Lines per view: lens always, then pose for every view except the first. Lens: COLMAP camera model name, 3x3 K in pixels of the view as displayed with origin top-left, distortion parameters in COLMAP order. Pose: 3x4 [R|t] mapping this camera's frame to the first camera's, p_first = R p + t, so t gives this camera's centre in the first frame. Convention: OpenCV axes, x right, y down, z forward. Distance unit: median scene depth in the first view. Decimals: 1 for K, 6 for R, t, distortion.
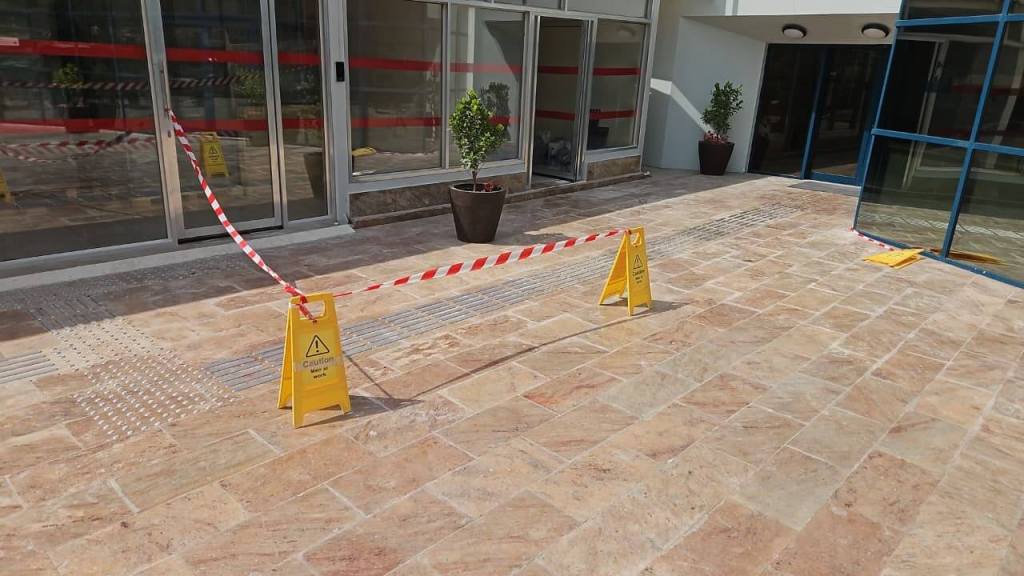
lens RADIAL K [[688.5, 0, 503.1], [0, 688.5, 283.3], [0, 0, 1]] dist [0.064190, -0.043558]
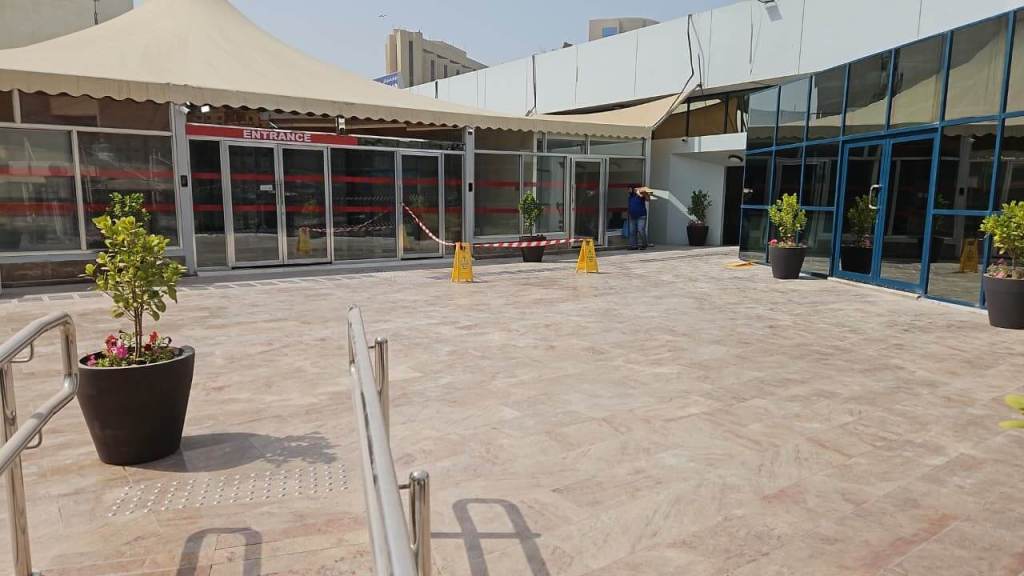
lens RADIAL K [[688.5, 0, 497.2], [0, 688.5, 288.8], [0, 0, 1]] dist [0.064190, -0.043558]
pose [[0.979790, -0.013398, -0.199580, 0.371255], [-0.023392, 0.983234, -0.180842, 0.536144], [0.198656, 0.181856, 0.963049, -1.367564]]
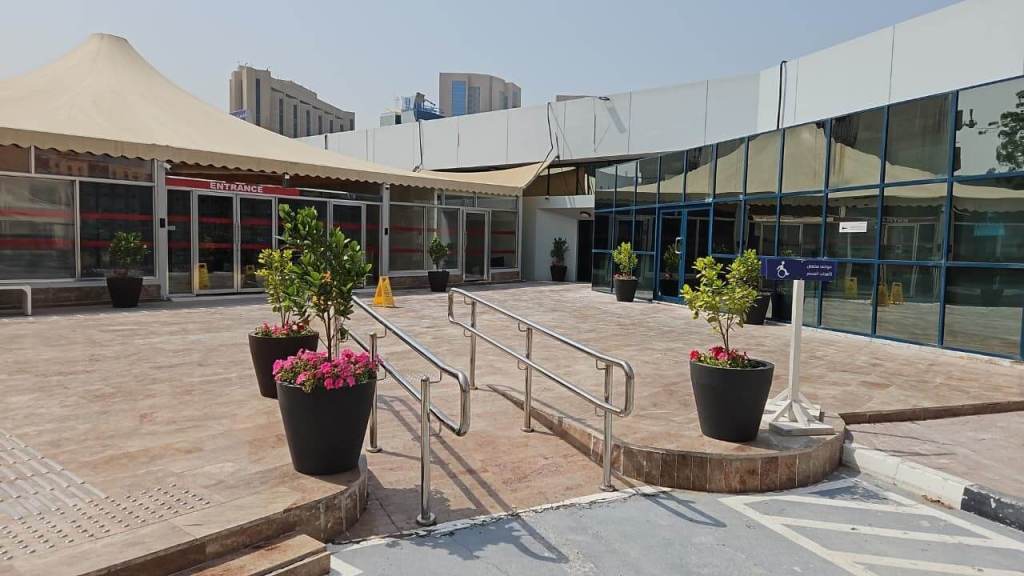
lens RADIAL K [[688.5, 0, 516.8], [0, 688.5, 284.8], [0, 0, 1]] dist [0.064190, -0.043558]
pose [[0.998712, -0.025379, 0.043925, 0.202142], [0.035429, 0.968653, -0.245877, 0.764053], [-0.036308, 0.247117, 0.968305, -2.091539]]
